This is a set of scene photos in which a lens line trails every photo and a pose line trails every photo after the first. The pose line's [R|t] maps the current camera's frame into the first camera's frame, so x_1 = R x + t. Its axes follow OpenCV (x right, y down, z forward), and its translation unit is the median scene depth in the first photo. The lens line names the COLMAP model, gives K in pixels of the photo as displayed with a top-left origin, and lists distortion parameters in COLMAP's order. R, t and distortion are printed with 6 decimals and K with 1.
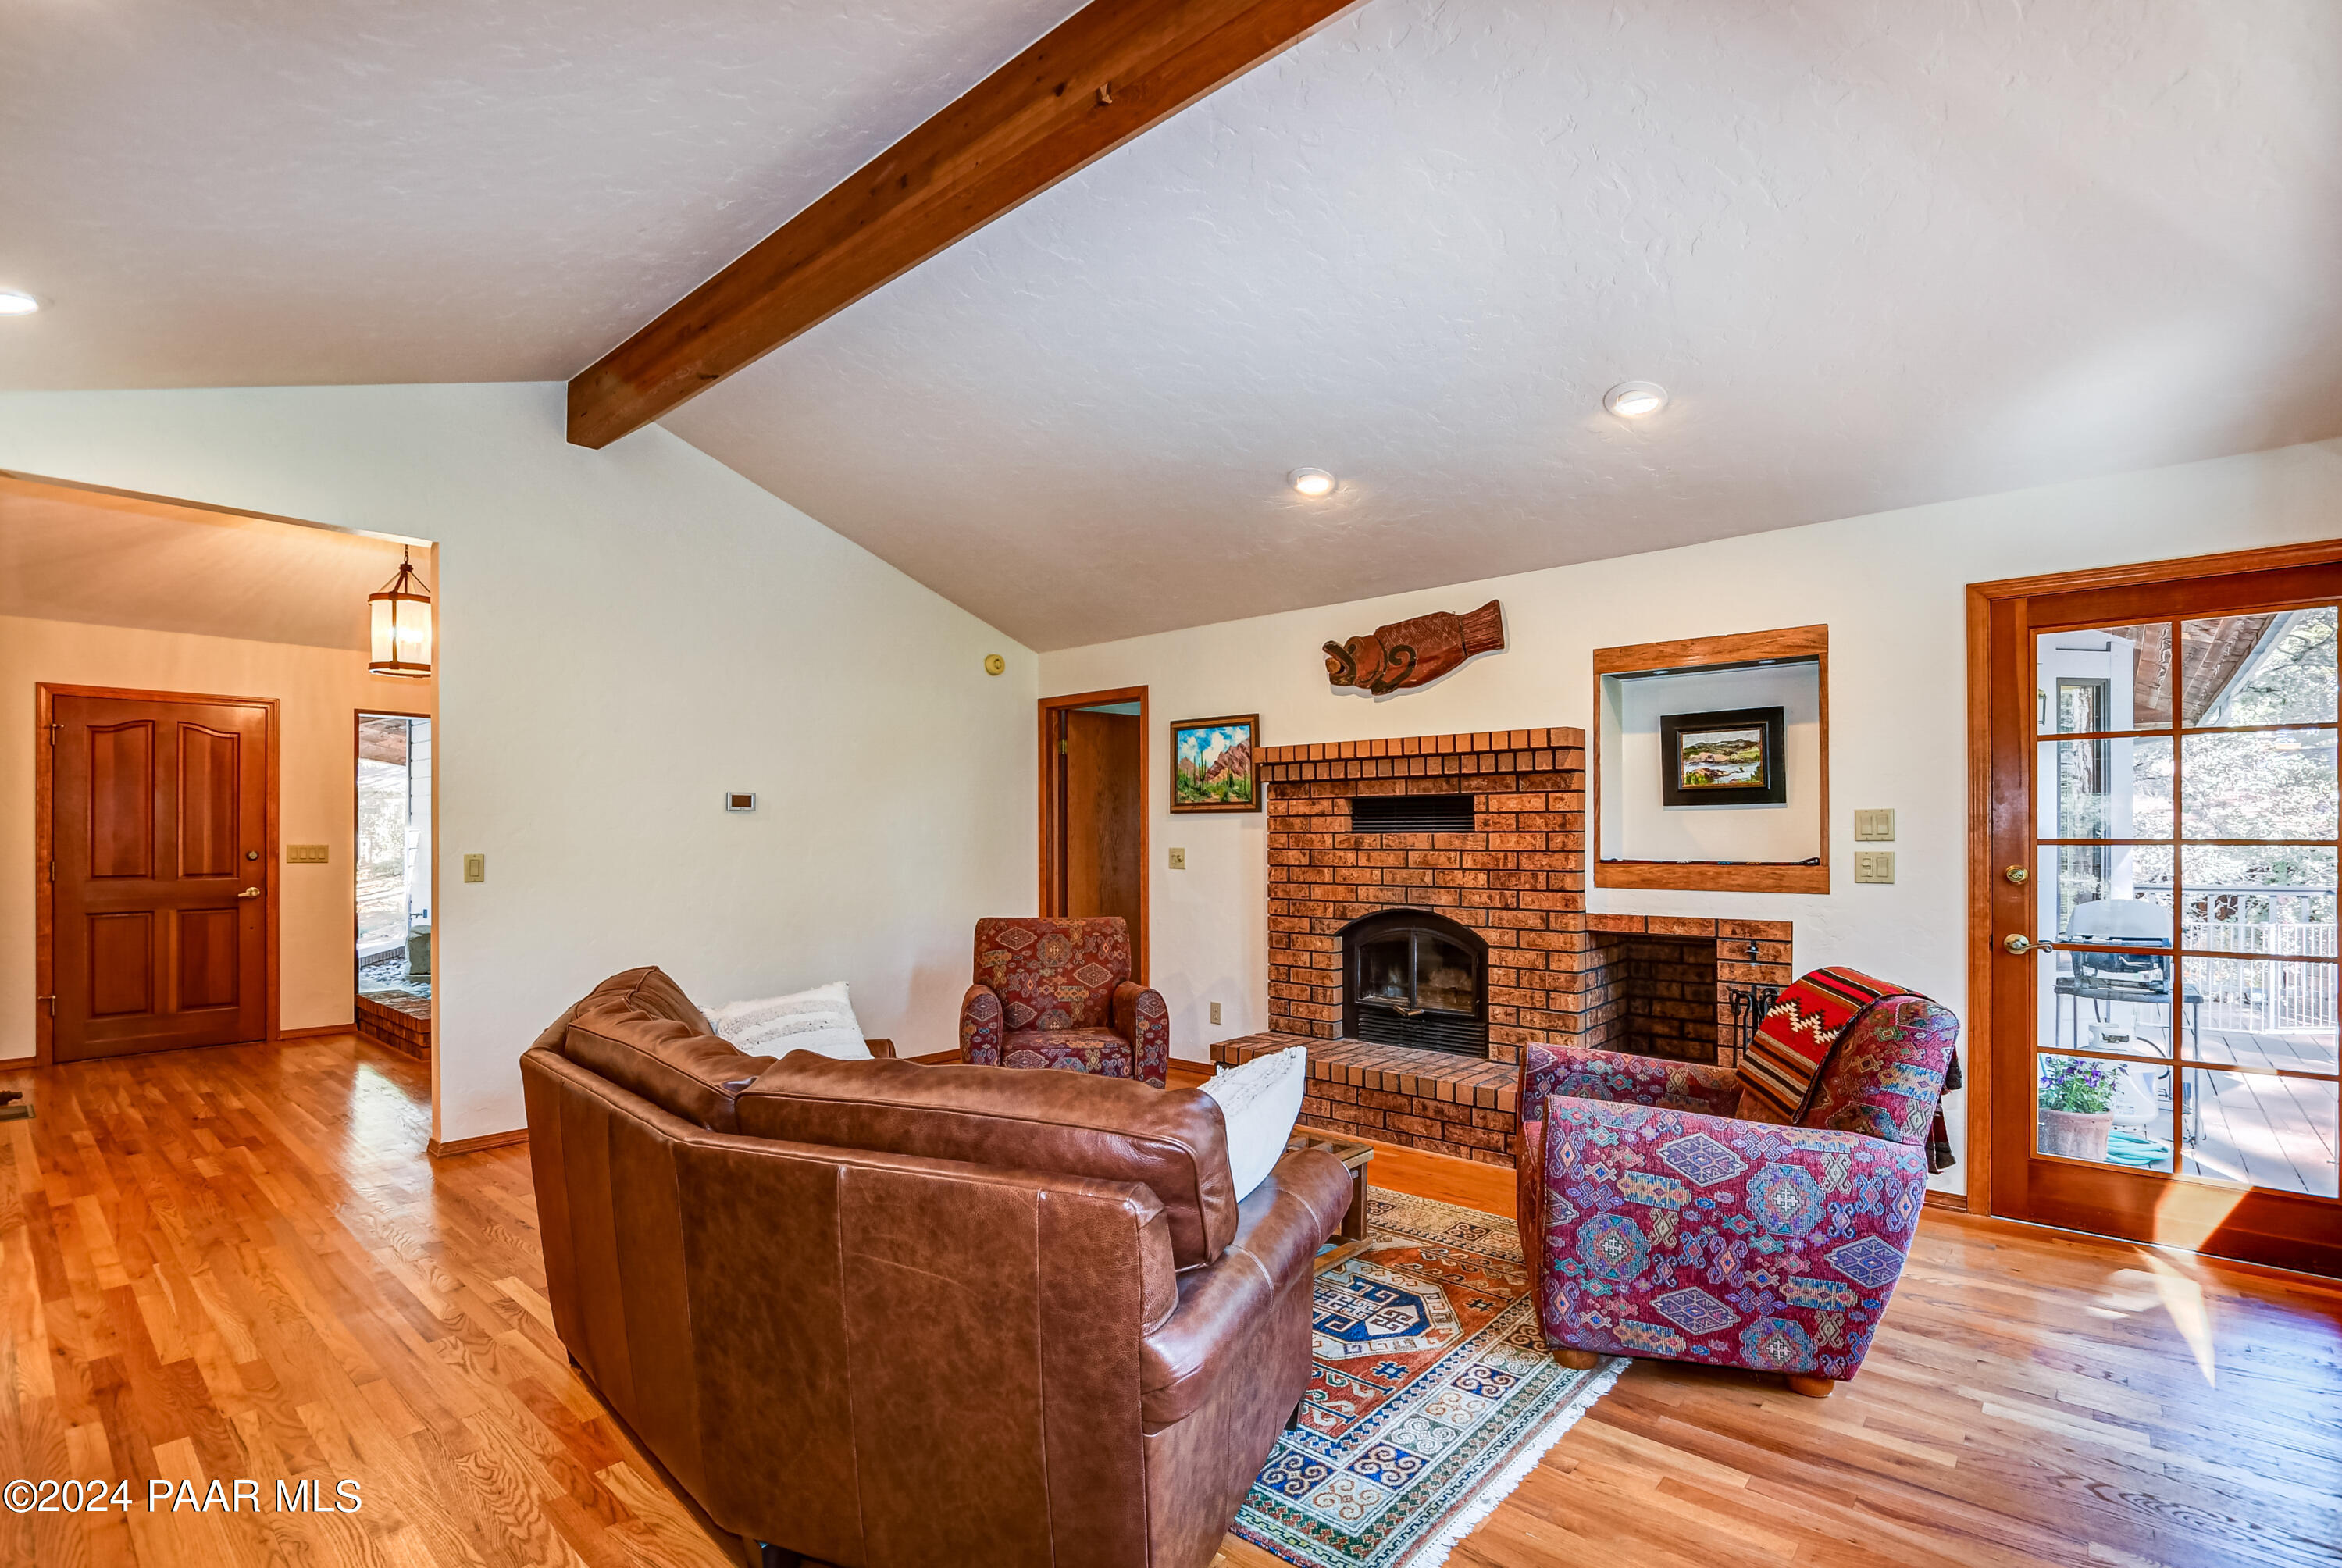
lens RADIAL K [[1076.6, 0, 1177.7], [0, 1076.6, 811.2], [0, 0, 1]] dist [-0.002383, -0.000140]
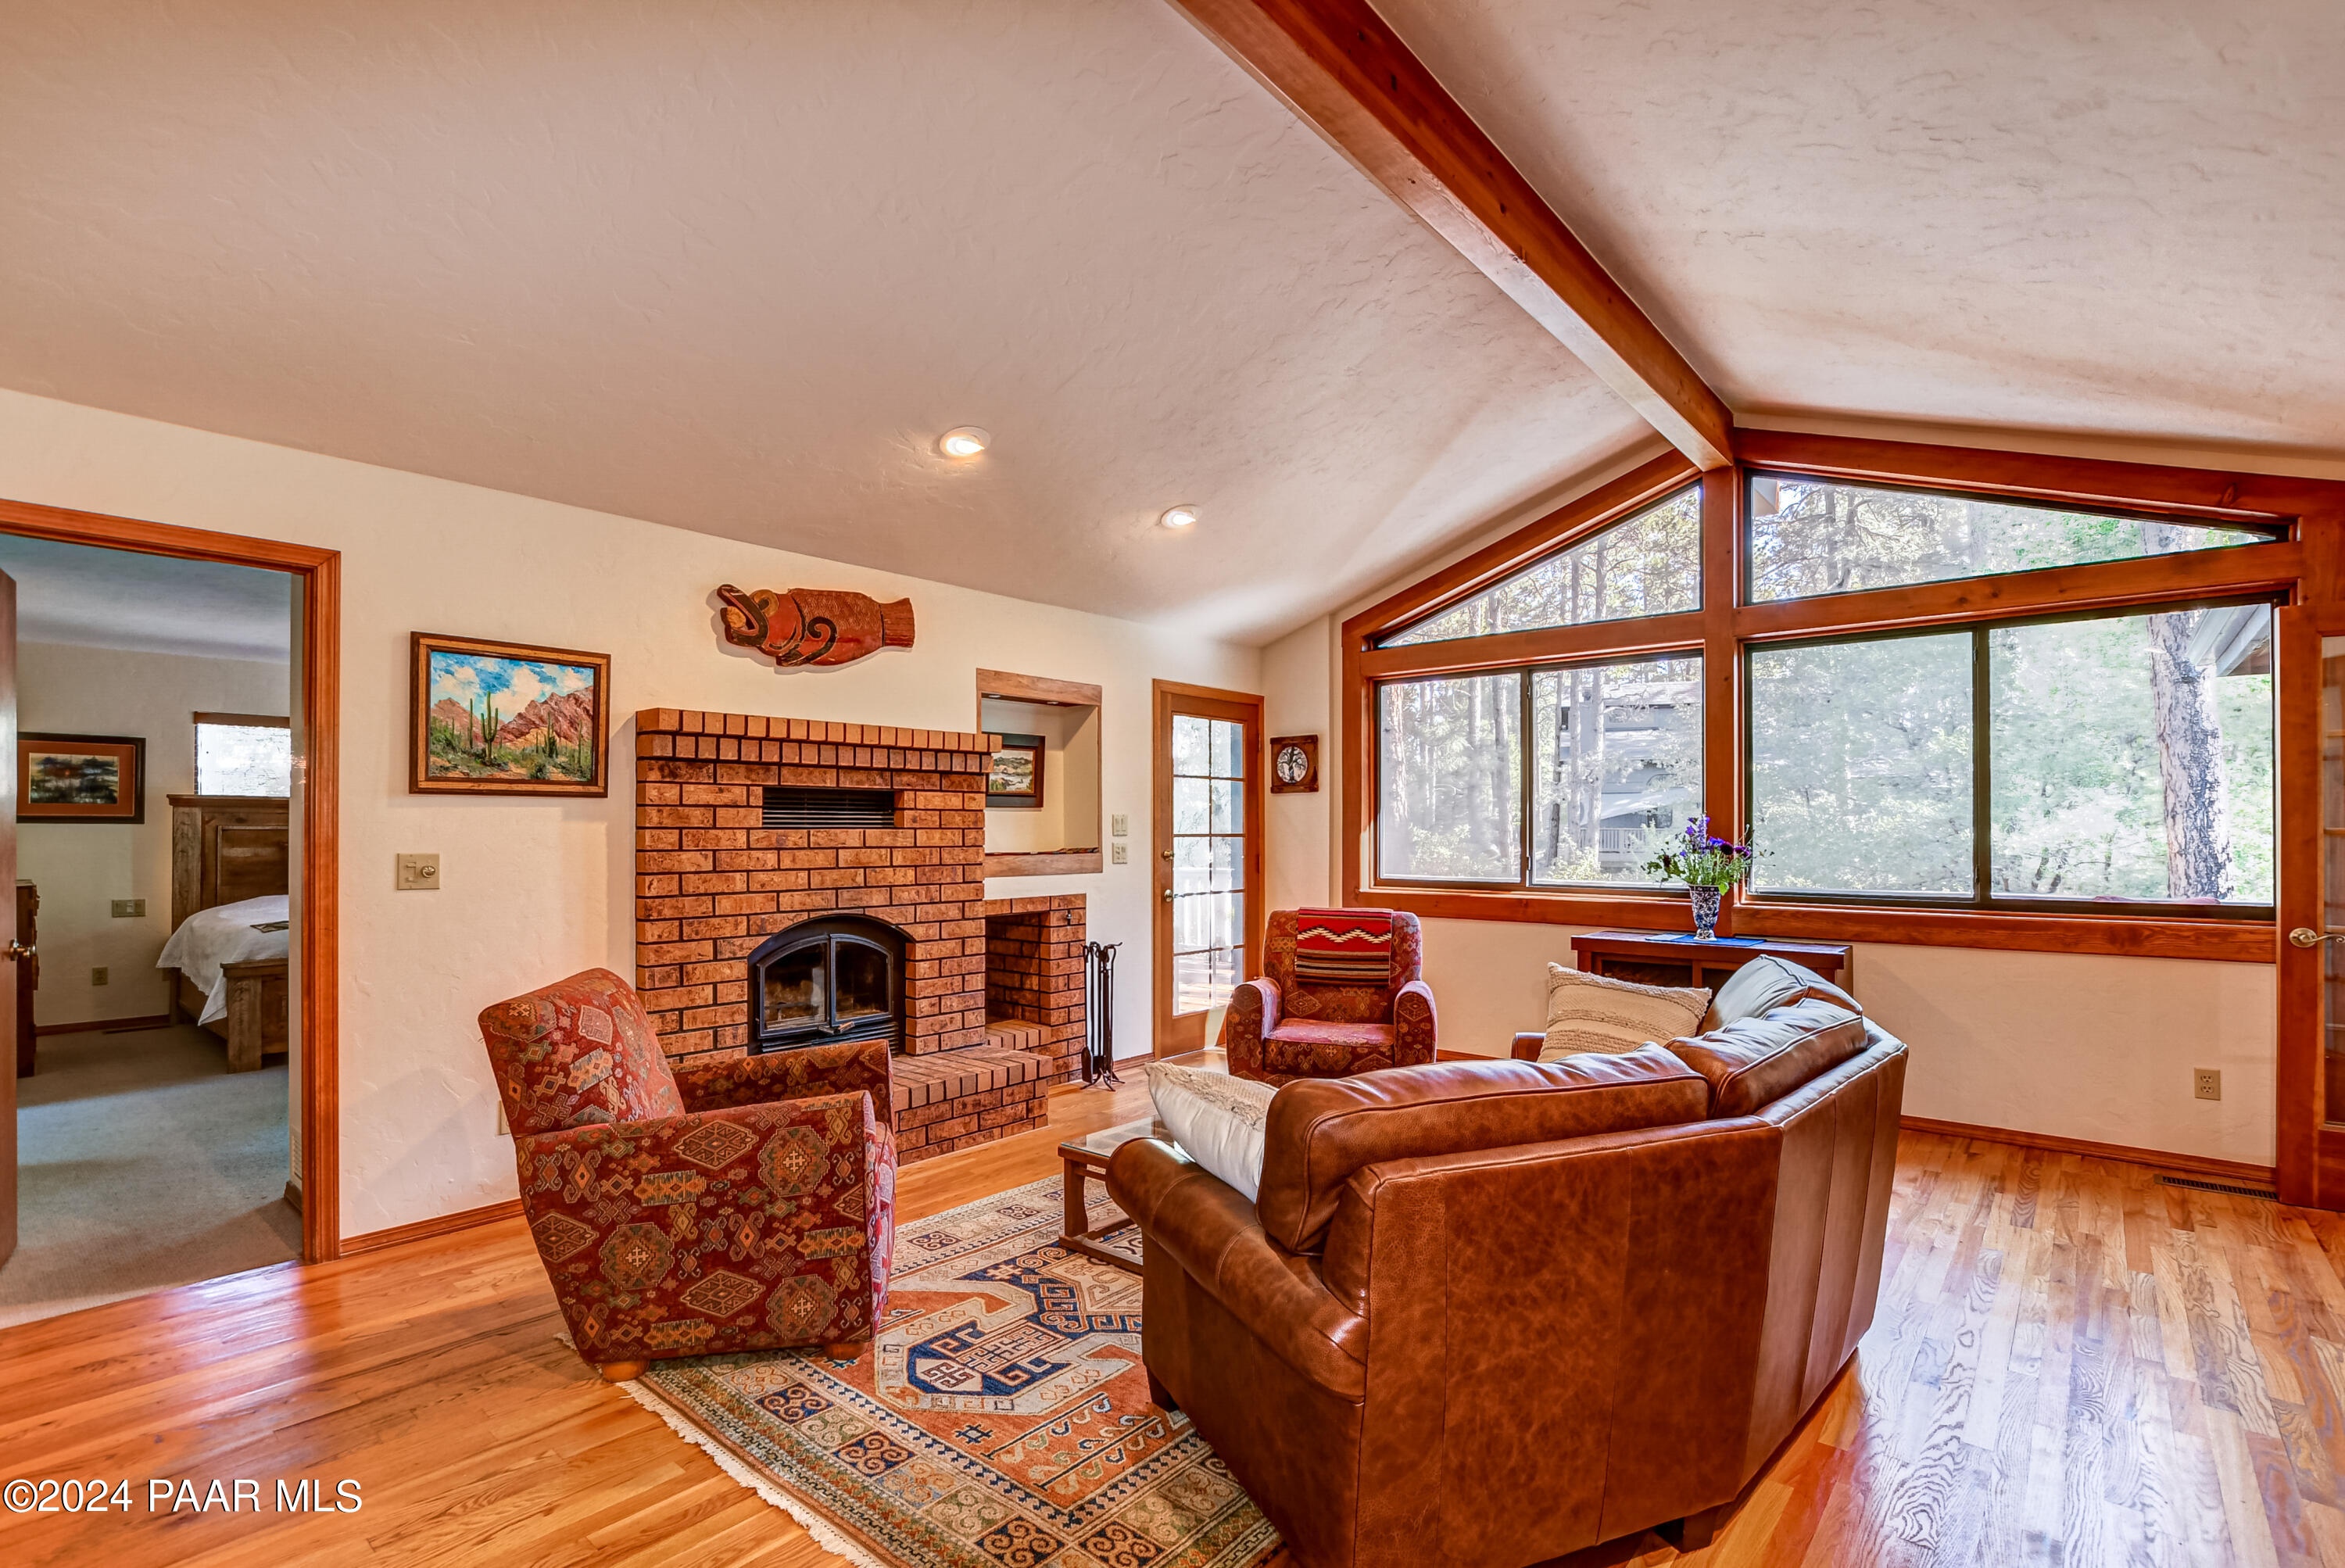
lens RADIAL K [[1078.0, 0, 1179.2], [0, 1078.0, 811.3], [0, 0, 1]] dist [-0.002383, -0.000140]
pose [[0.016664, 0.018773, 0.999685, -0.707201], [-0.022618, 0.999575, -0.018394, 0.016053], [-0.999605, -0.022304, 0.017082, 0.728652]]
